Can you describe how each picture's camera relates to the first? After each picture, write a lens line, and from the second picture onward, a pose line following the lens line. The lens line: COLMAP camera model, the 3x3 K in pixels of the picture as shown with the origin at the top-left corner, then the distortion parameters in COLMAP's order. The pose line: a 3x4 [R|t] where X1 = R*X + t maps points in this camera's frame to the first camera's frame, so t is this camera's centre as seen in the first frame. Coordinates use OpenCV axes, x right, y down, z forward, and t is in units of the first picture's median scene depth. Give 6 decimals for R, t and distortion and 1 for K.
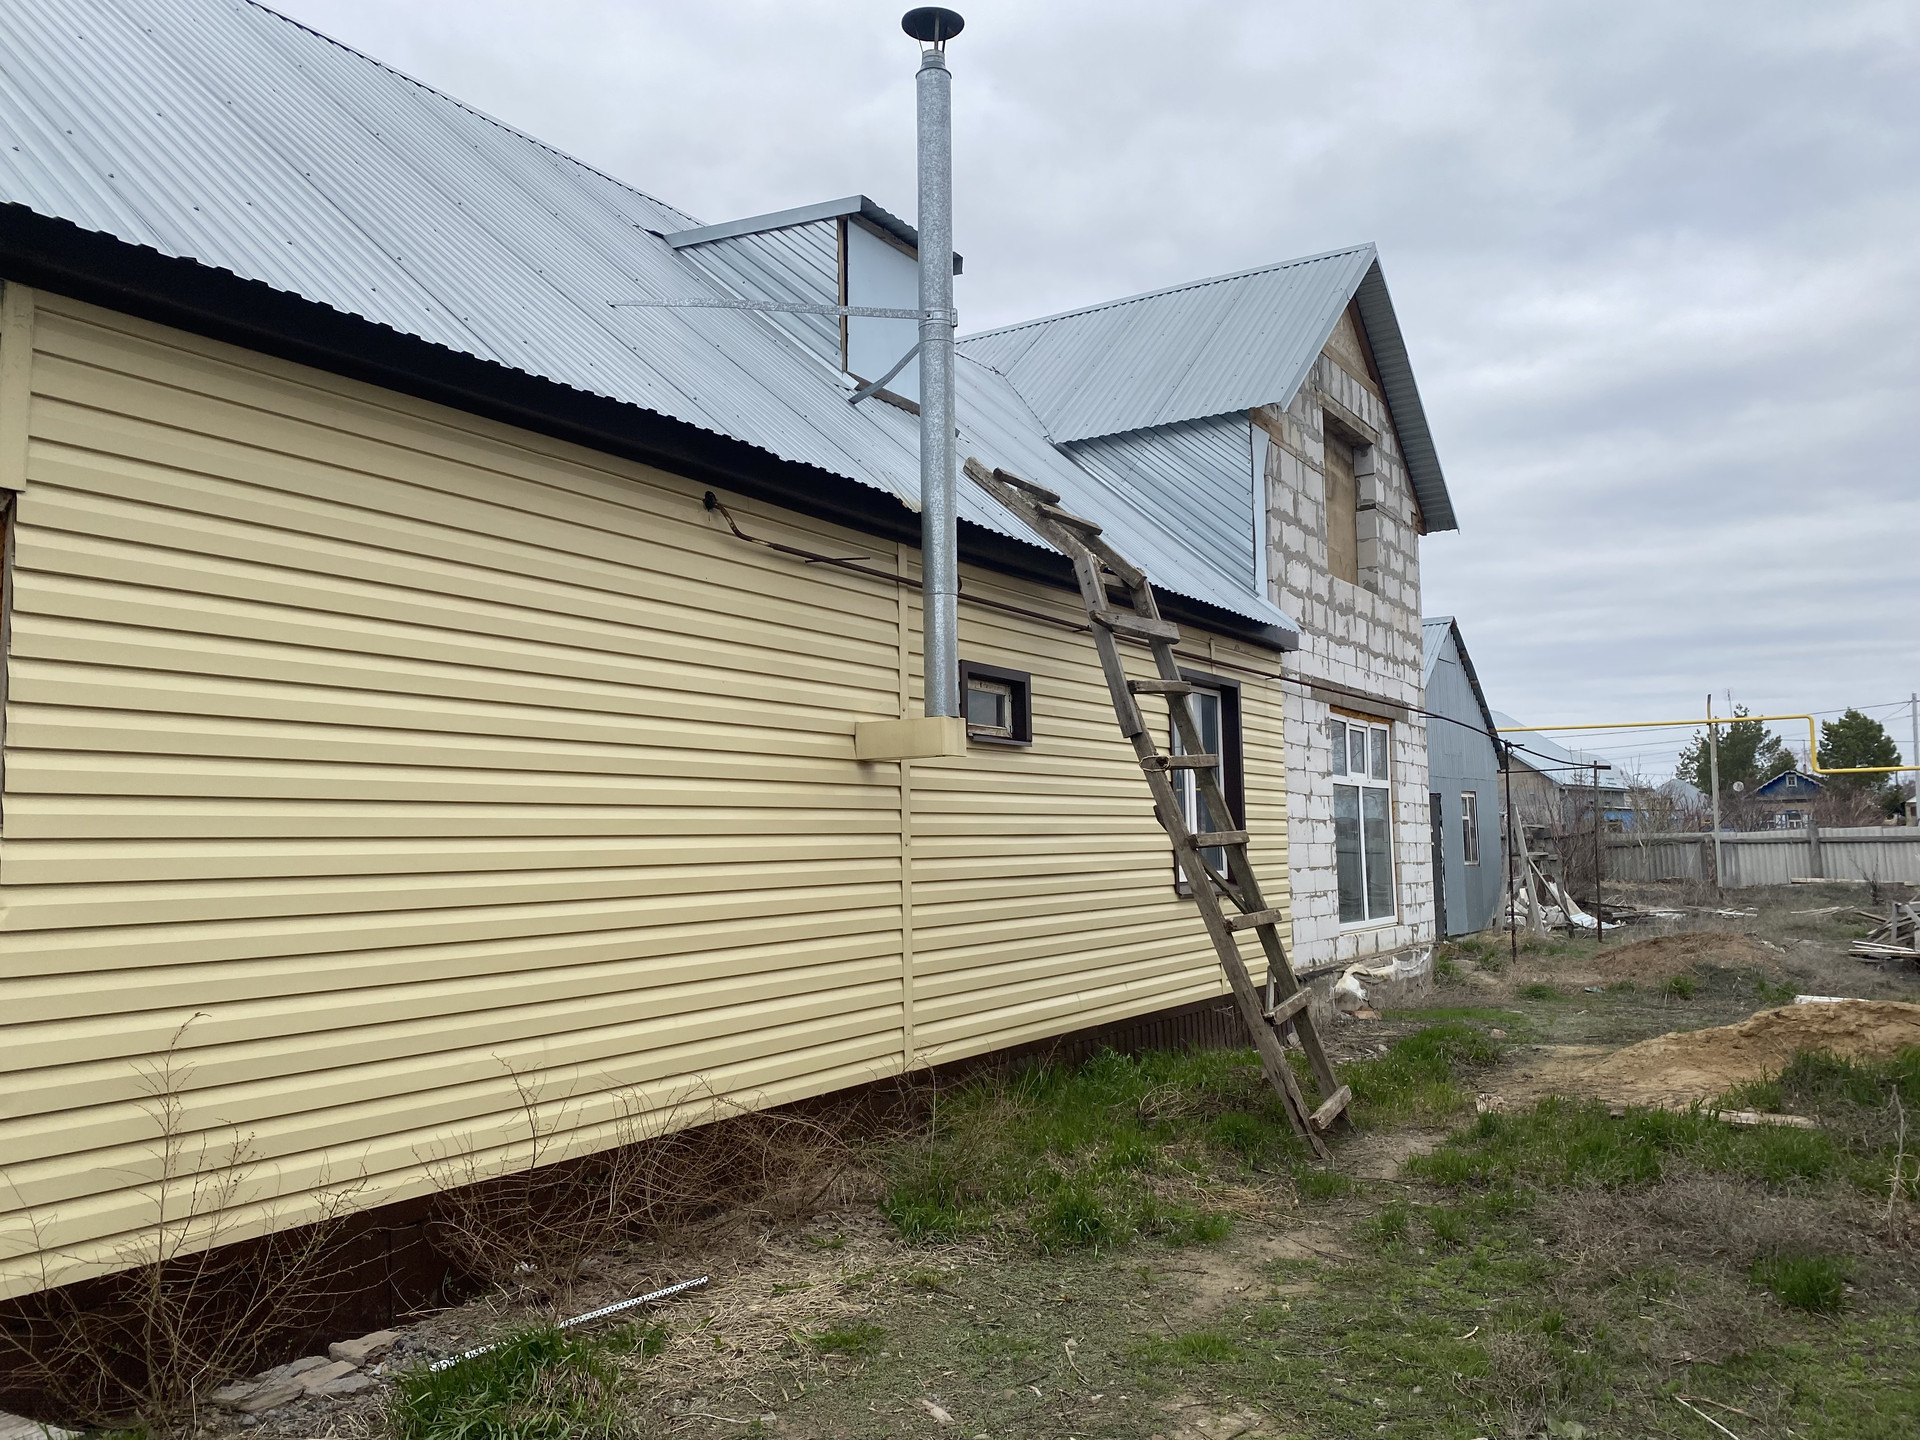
lens RADIAL K [[1438.6, 0, 961.9], [0, 1438.6, 723.2], [0, 0, 1]] dist [0.054536, -0.002417]
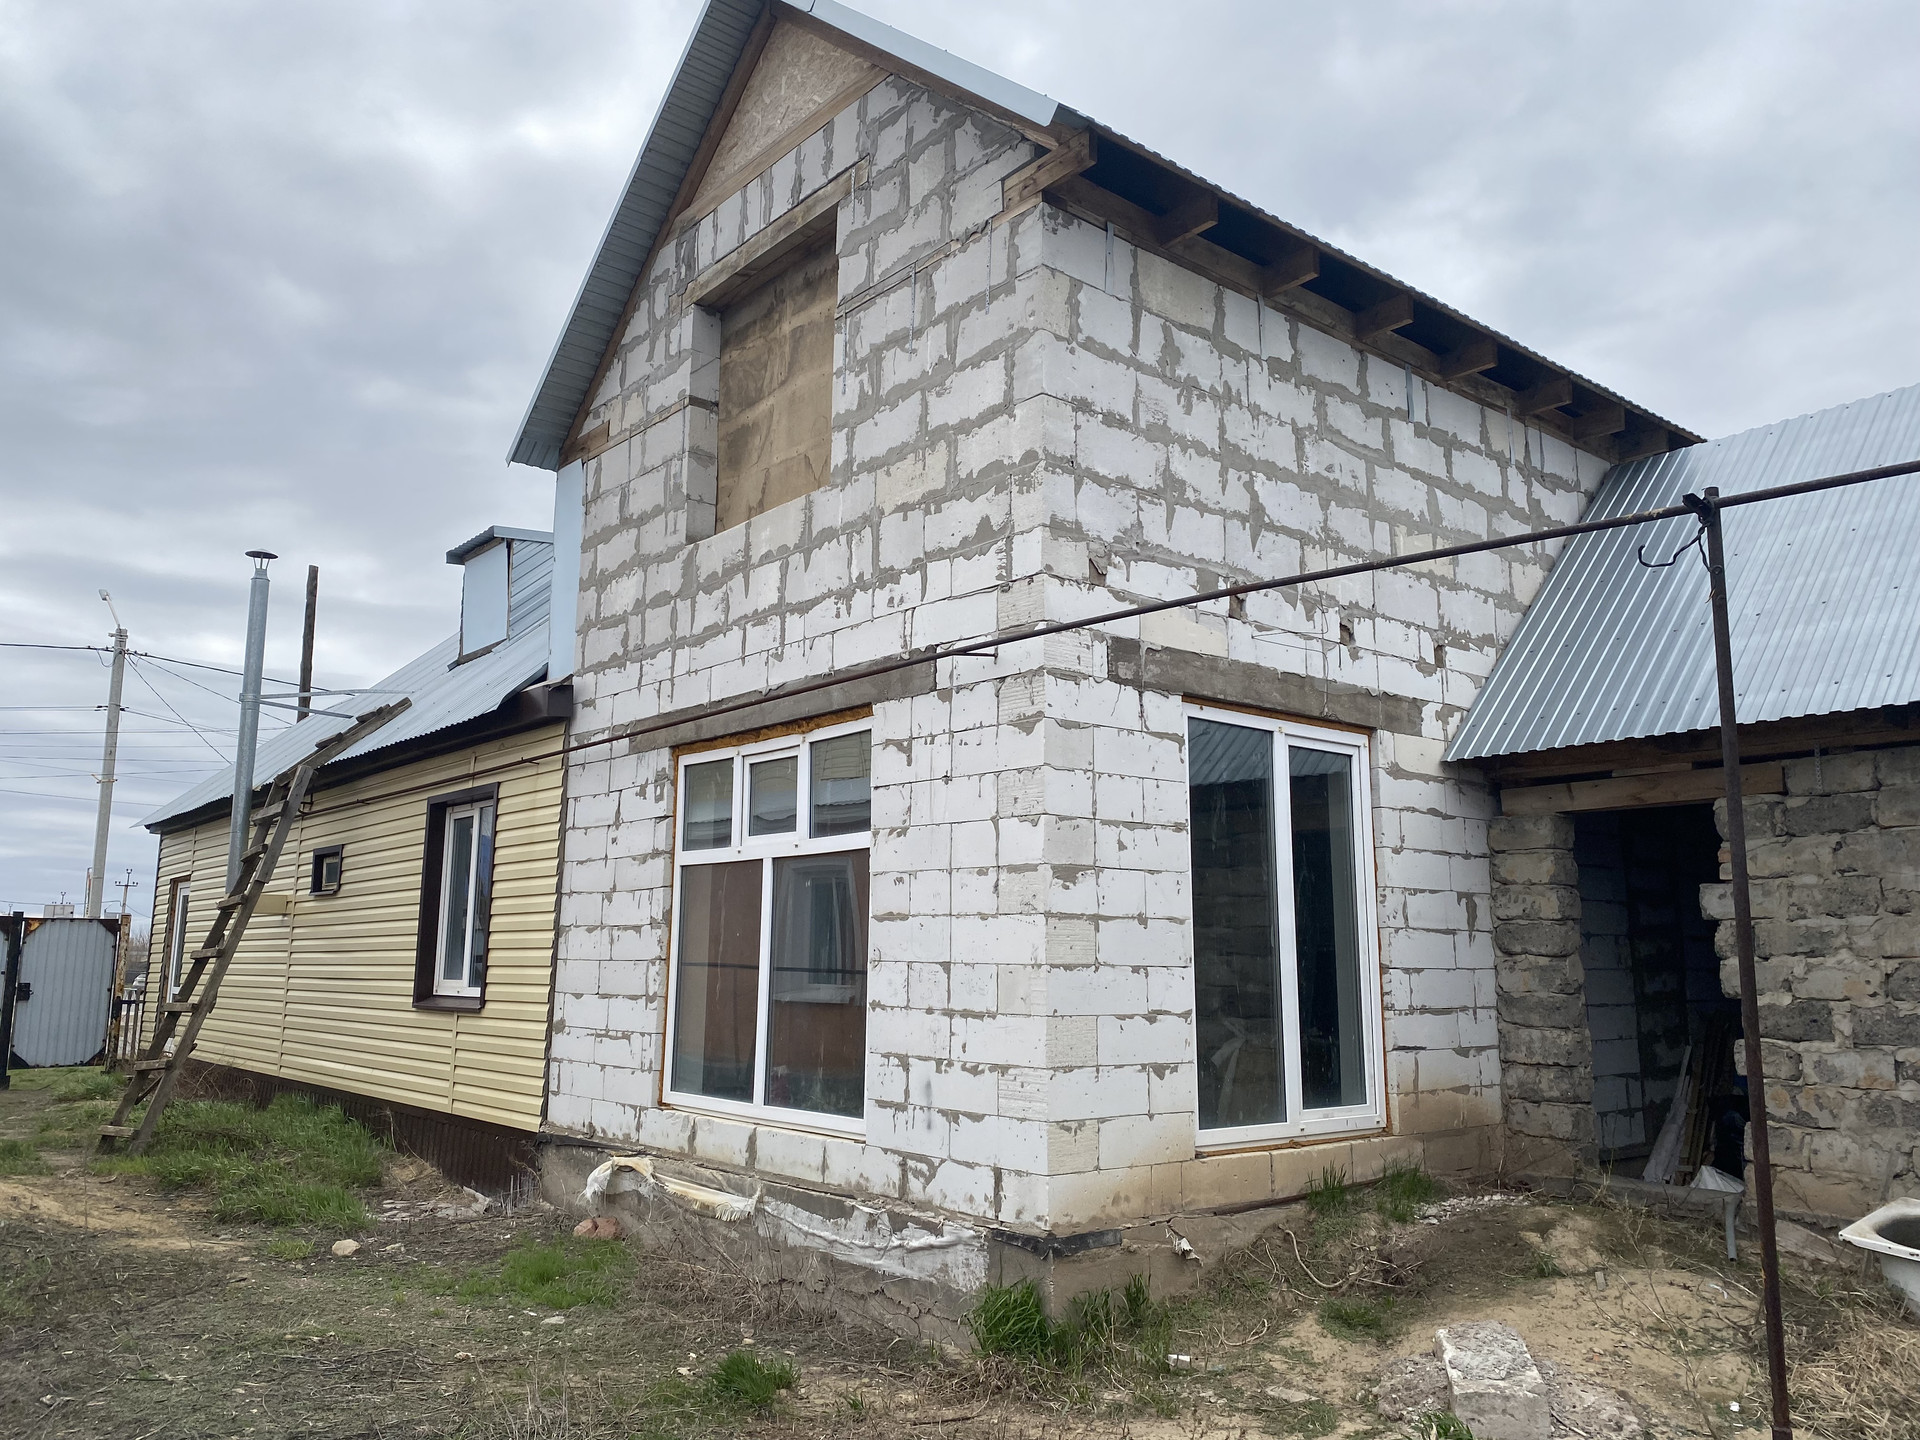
lens RADIAL K [[1438.6, 0, 962.4], [0, 1438.6, 715.6], [0, 0, 1]] dist [0.054536, -0.002417]
pose [[-0.305527, -0.143591, -0.941294, 0.819583], [0.080807, 0.981088, -0.175890, 0.097427], [0.948749, -0.129802, -0.288145, 1.293593]]
